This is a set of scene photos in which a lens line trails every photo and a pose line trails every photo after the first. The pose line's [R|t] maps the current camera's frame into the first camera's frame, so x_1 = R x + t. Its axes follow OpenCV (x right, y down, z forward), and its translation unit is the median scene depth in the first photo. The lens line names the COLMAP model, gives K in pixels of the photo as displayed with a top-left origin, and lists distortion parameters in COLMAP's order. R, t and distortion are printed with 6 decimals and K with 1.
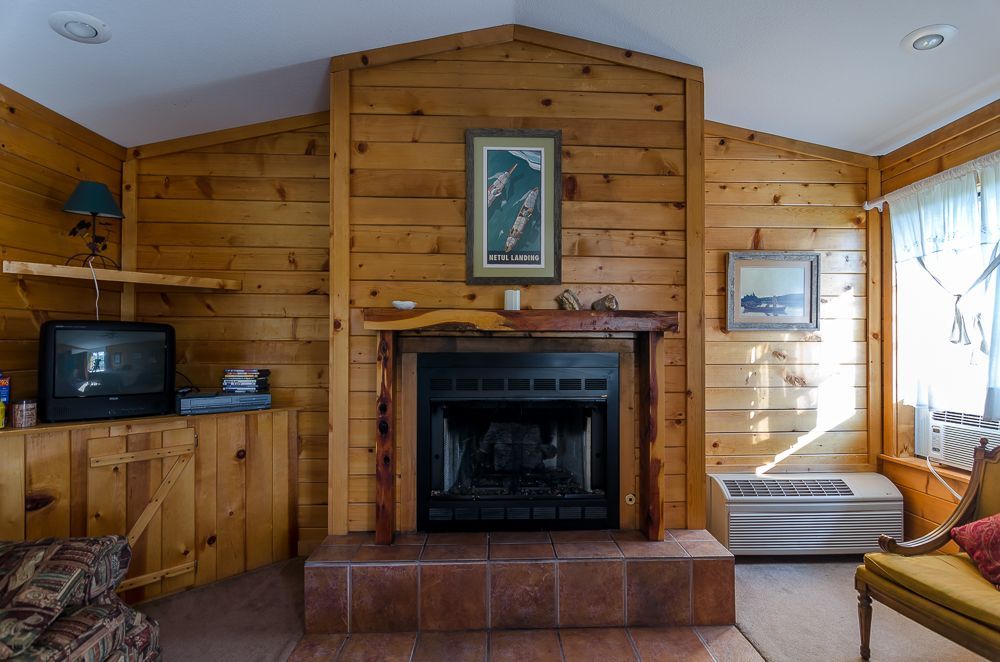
lens RADIAL K [[482.0, 0, 518.5], [0, 482.0, 336.2], [0, 0, 1]] dist [-0.003381, 0.000164]
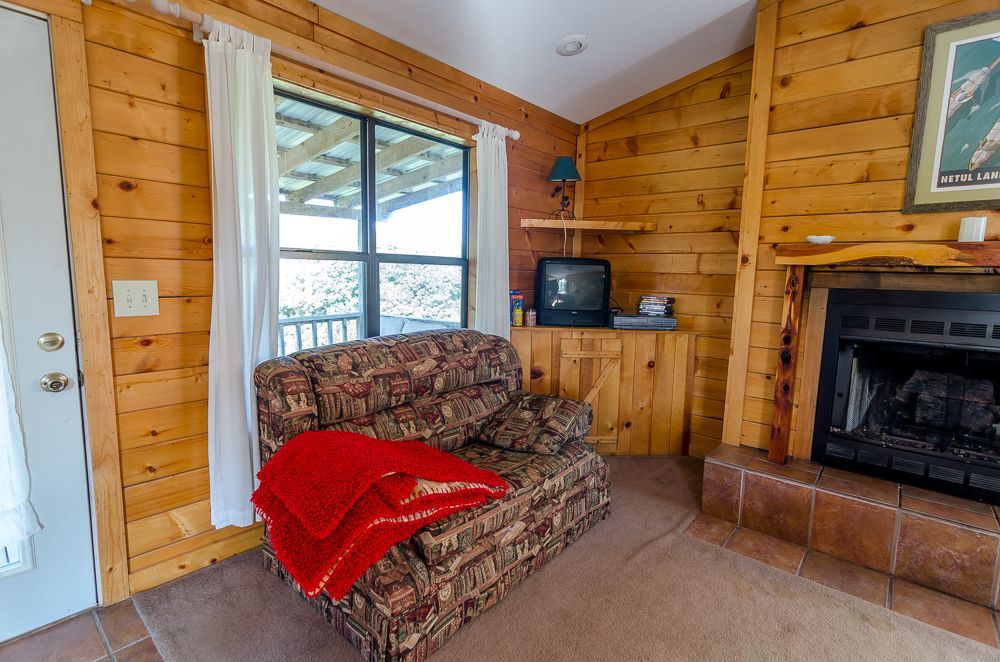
lens RADIAL K [[476.7, 0, 505.7], [0, 476.7, 333.1], [0, 0, 1]] dist [-0.005073, 0.004917]
pose [[0.732300, 0.100571, -0.673515, -0.029371], [-0.011065, 0.990661, 0.135897, 0.000338], [0.680893, -0.092064, 0.726574, -0.166911]]
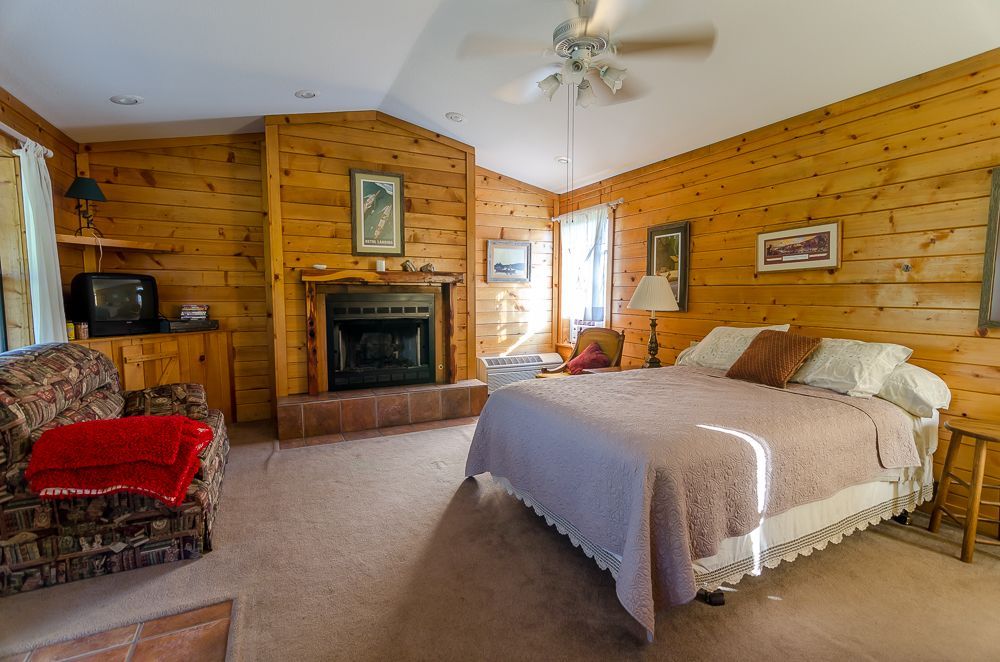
lens RADIAL K [[479.2, 0, 503.5], [0, 479.2, 347.4], [0, 0, 1]] dist [-0.000491, 0.000100]
pose [[0.916444, -0.045608, 0.397556, -0.321311], [-0.008280, 0.991110, 0.132787, -0.009492], [-0.400078, -0.124984, 0.907919, -0.916377]]
